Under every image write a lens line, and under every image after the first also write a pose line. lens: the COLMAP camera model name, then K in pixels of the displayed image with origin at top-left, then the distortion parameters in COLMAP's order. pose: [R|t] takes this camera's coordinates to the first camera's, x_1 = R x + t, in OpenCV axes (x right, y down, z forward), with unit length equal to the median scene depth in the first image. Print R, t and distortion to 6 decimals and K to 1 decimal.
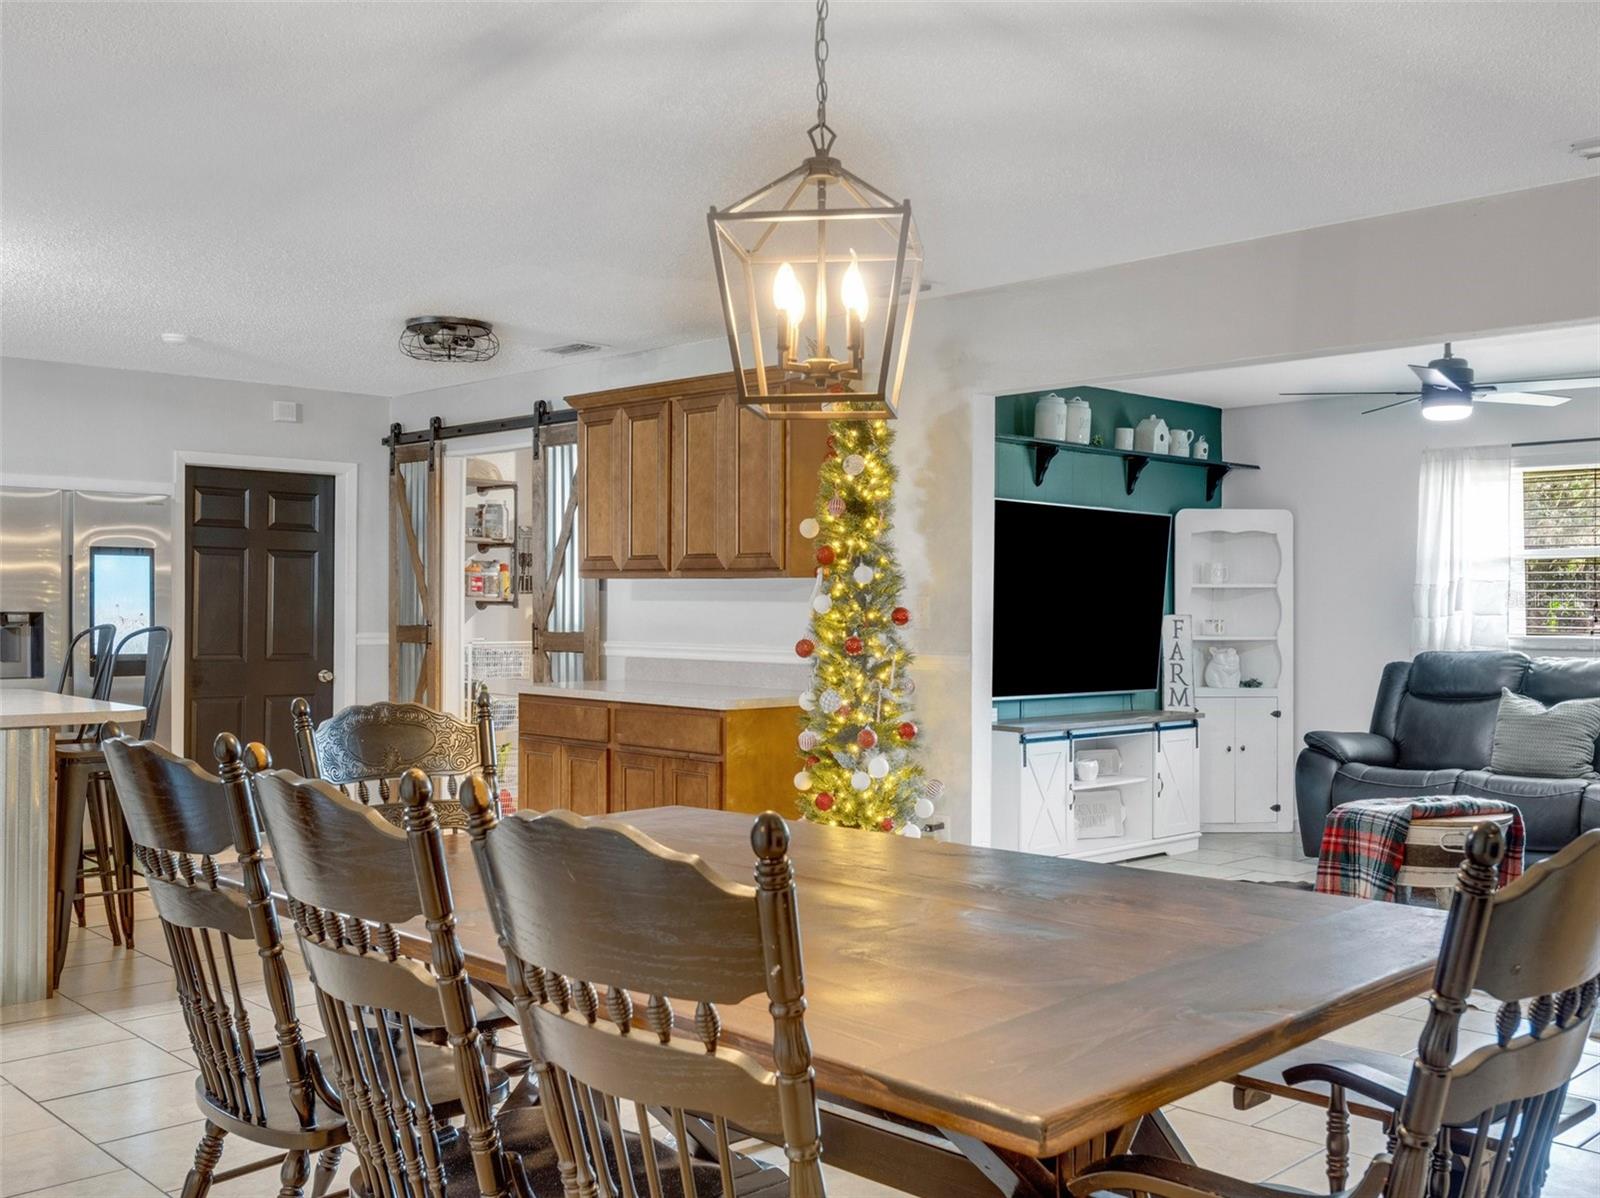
lens RADIAL K [[1572.0, 0, 826.8], [0, 1572.0, 604.2], [0, 0, 1]] dist [-0.006339, 0.006102]
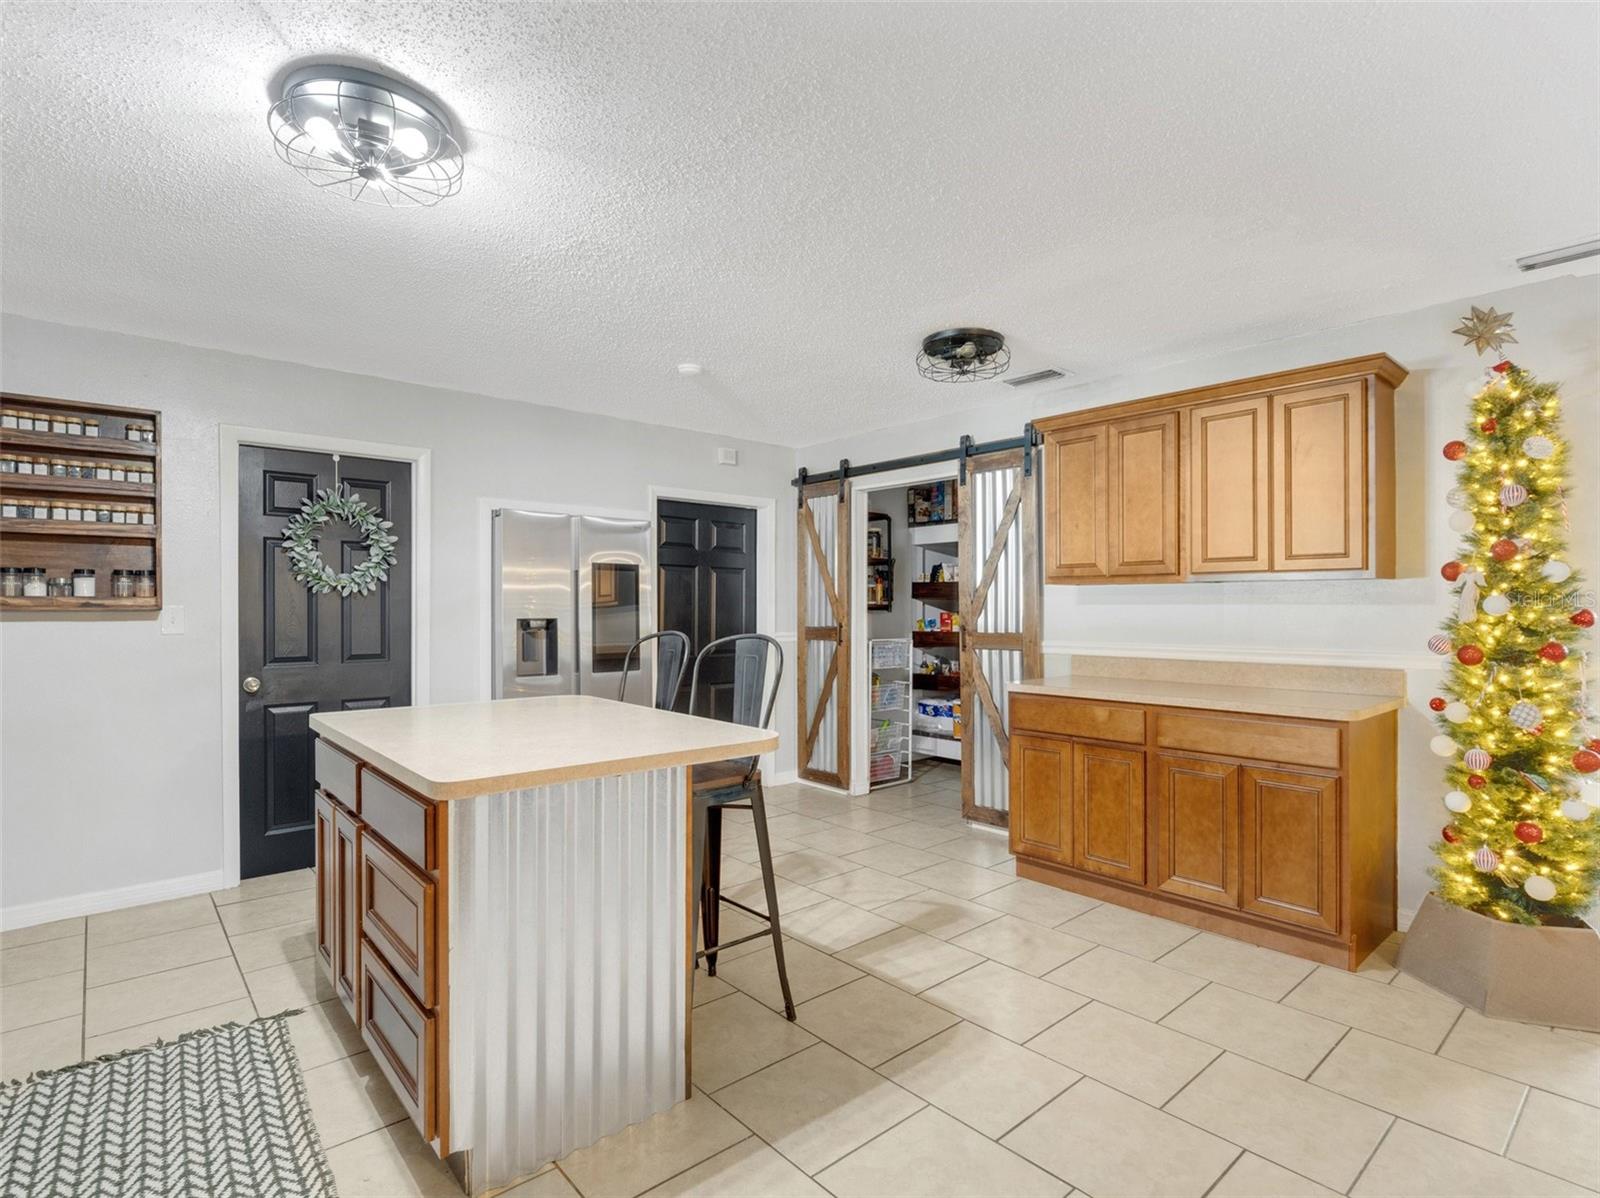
lens RADIAL K [[814.9, 0, 809.1], [0, 814.9, 605.5], [0, 0, 1]] dist [-0.004124, -0.000431]
pose [[0.998908, -0.007284, -0.046144, -0.270095], [0.007094, 0.999966, -0.004271, -0.000727], [0.046174, 0.003939, 0.998926, 0.383507]]
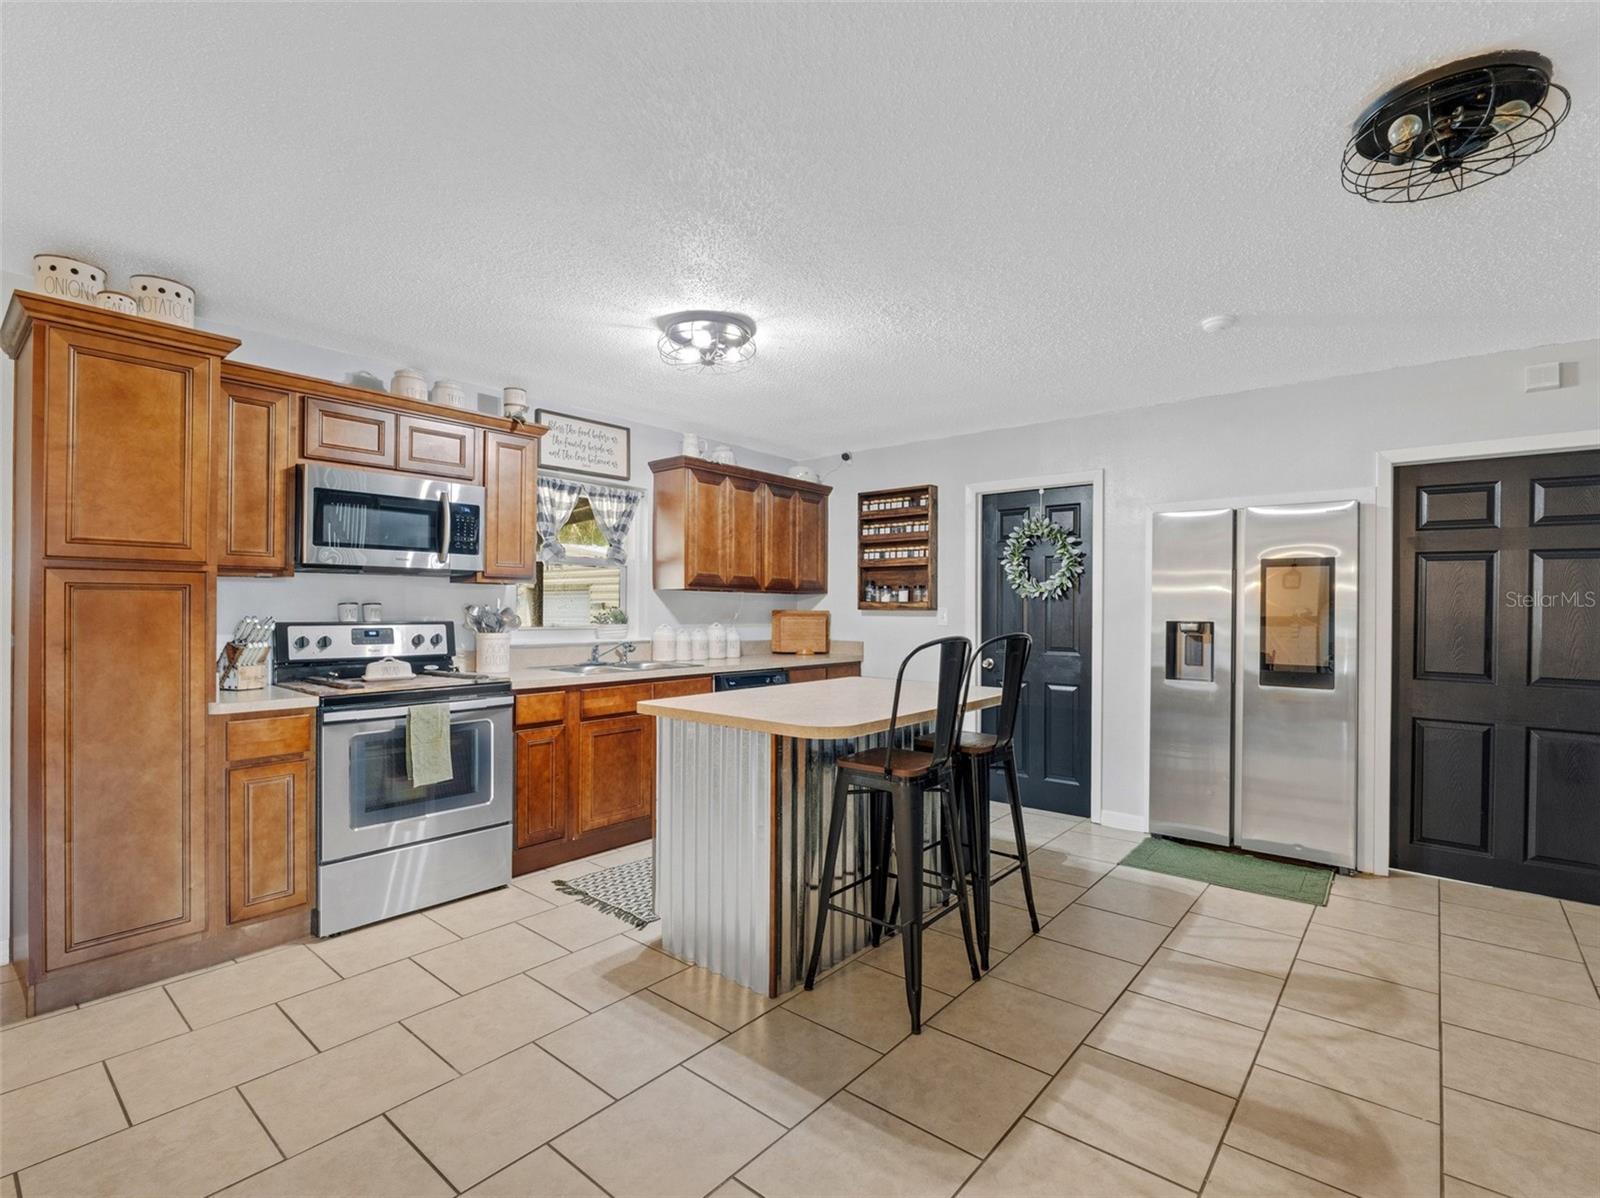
lens RADIAL K [[757.7, 0, 814.6], [0, 757.7, 600.5], [0, 0, 1]] dist [-0.002121, 0.000313]
pose [[0.112336, -0.014584, -0.993563, -0.004650], [-0.006888, 0.999857, -0.015455, 0.000442], [0.993646, 0.008579, 0.112220, 0.633438]]
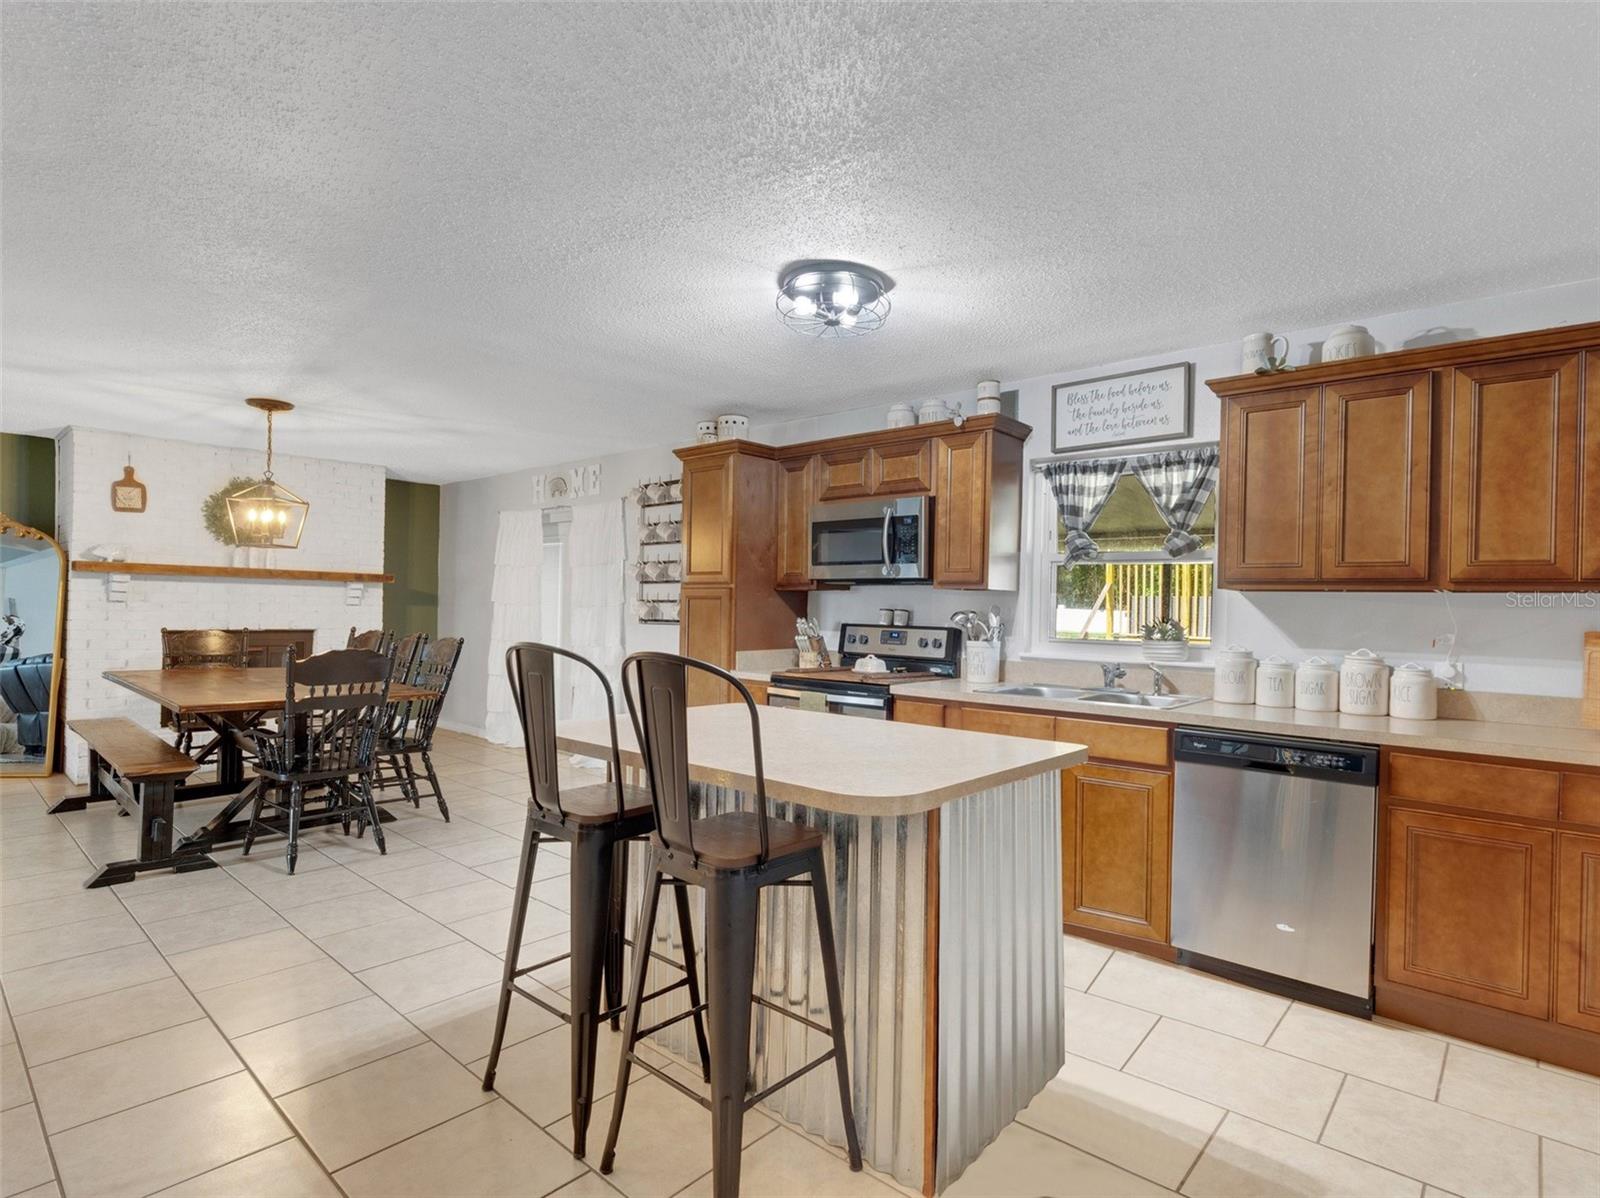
lens RADIAL K [[826.1, 0, 805.8], [0, 826.1, 603.1], [0, 0, 1]] dist [-0.003401, -0.000826]
pose [[-0.997058, -0.024274, -0.072709, -0.376214], [-0.024059, 0.999703, -0.003838, -0.003896], [0.072781, -0.002077, -0.997346, 0.993950]]
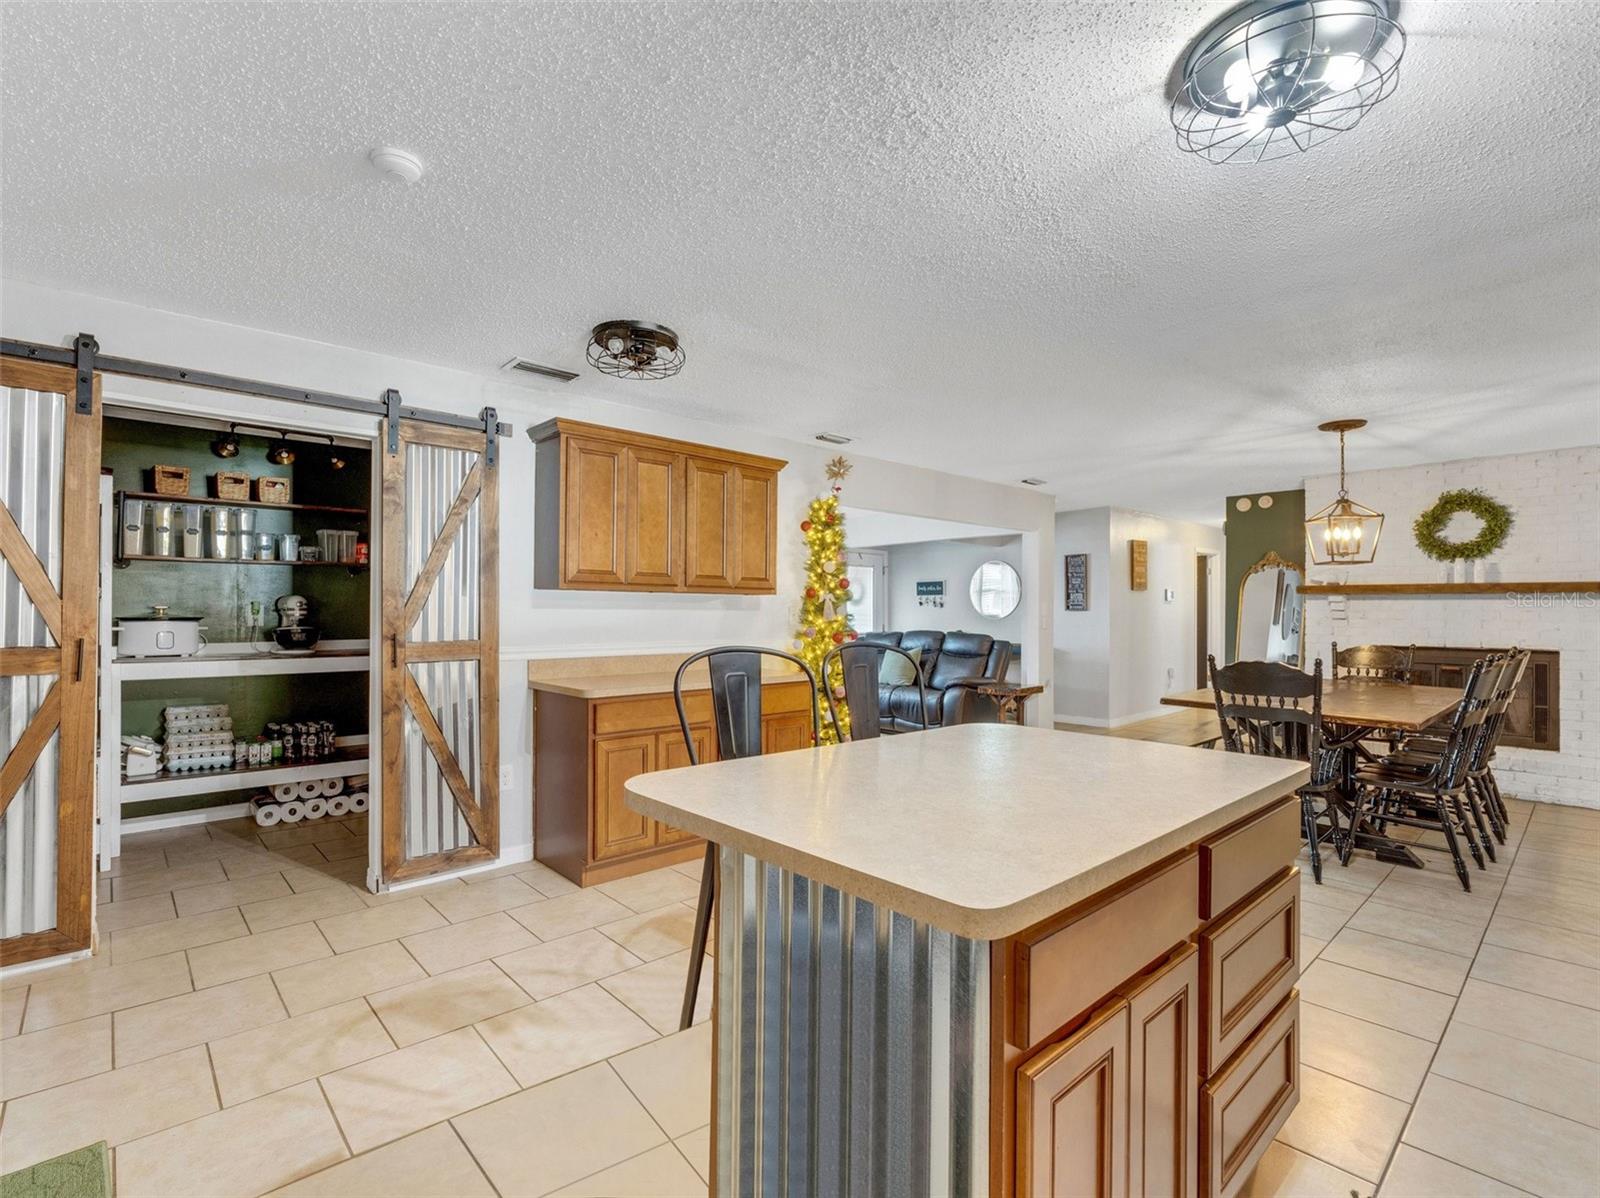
lens RADIAL K [[757.7, 0, 814.6], [0, 757.7, 600.5], [0, 0, 1]] dist [-0.002121, 0.000313]
pose [[0.014364, 0.009367, 0.999853, -0.612265], [-0.003115, 0.999952, -0.009324, -0.003473], [-0.999892, -0.002981, 0.014393, 0.739906]]
